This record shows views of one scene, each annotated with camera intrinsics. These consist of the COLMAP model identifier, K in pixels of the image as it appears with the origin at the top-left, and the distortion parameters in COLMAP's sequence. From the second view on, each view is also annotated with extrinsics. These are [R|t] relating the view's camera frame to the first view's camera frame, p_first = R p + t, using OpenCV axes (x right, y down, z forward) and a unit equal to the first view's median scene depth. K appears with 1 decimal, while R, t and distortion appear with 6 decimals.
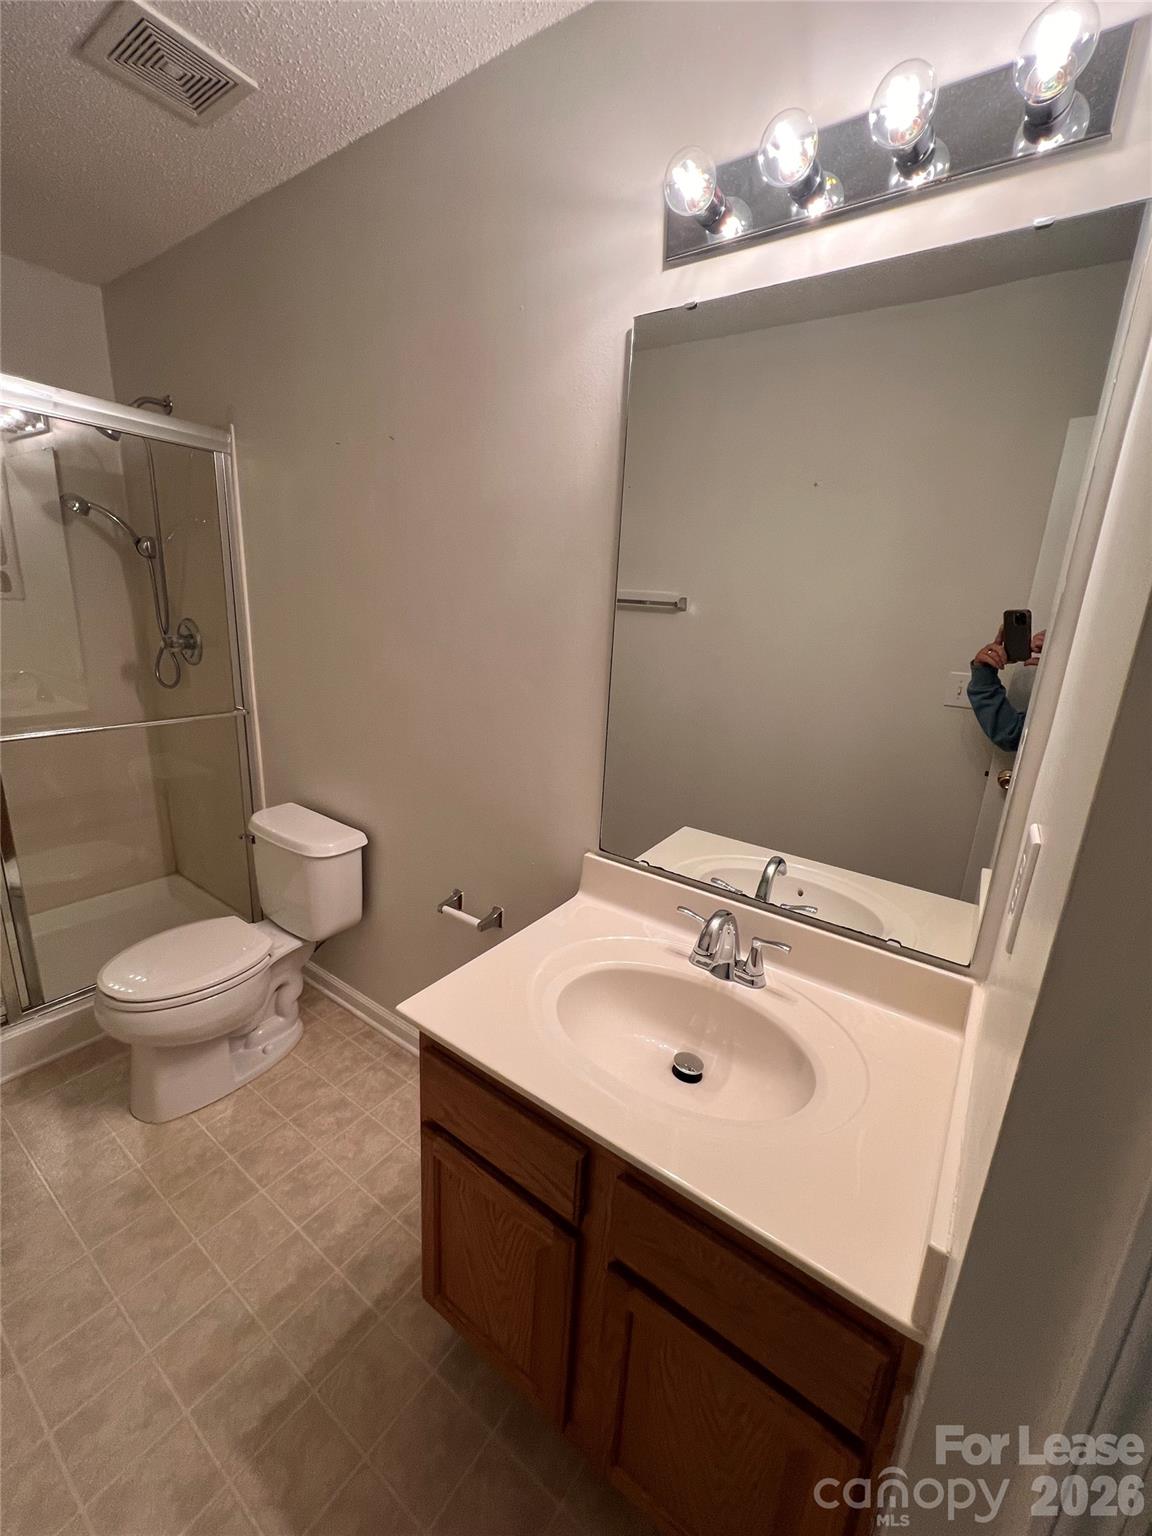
lens RADIAL K [[617.8, 0, 573.4], [0, 617.8, 762.5], [0, 0, 1]] dist [-0.002079, 0.000920]
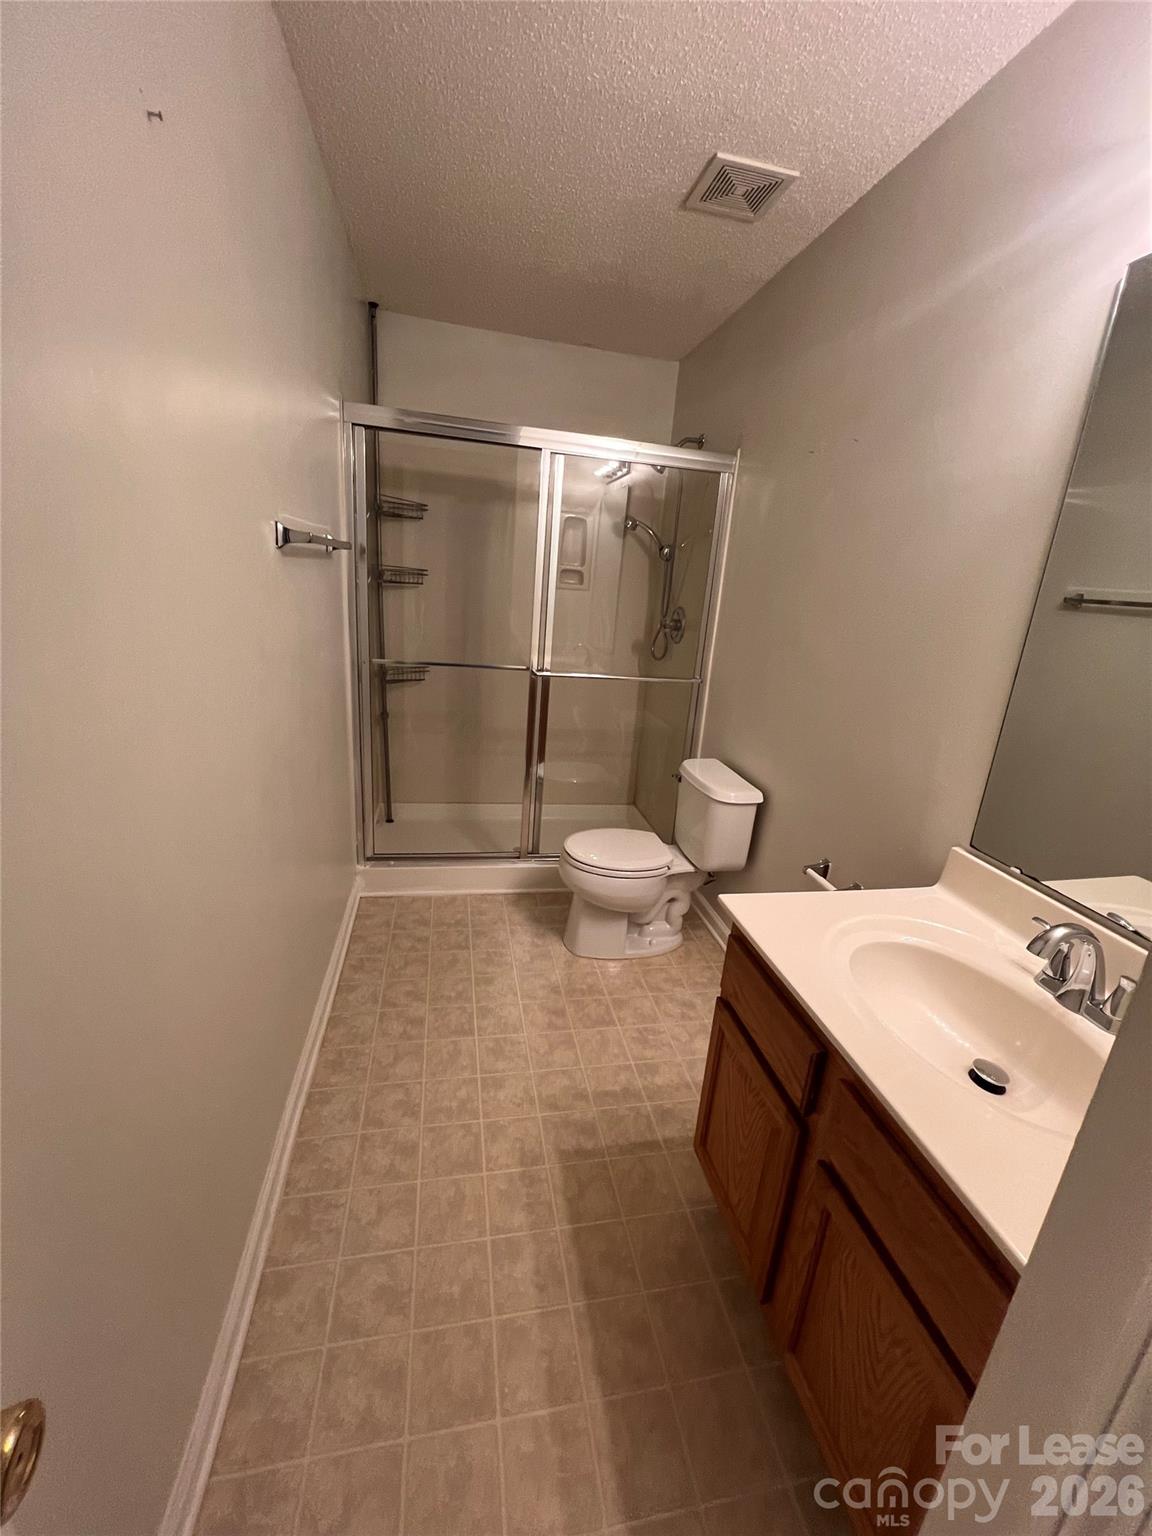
lens RADIAL K [[613.5, 0, 573.0], [0, 613.5, 765.6], [0, 0, 1]] dist [-0.001160, 0.000859]
pose [[0.722980, 0.198753, -0.661662, 0.171993], [-0.211920, 0.975355, 0.061422, 0.079940], [0.657563, 0.095813, 0.747282, -0.096270]]
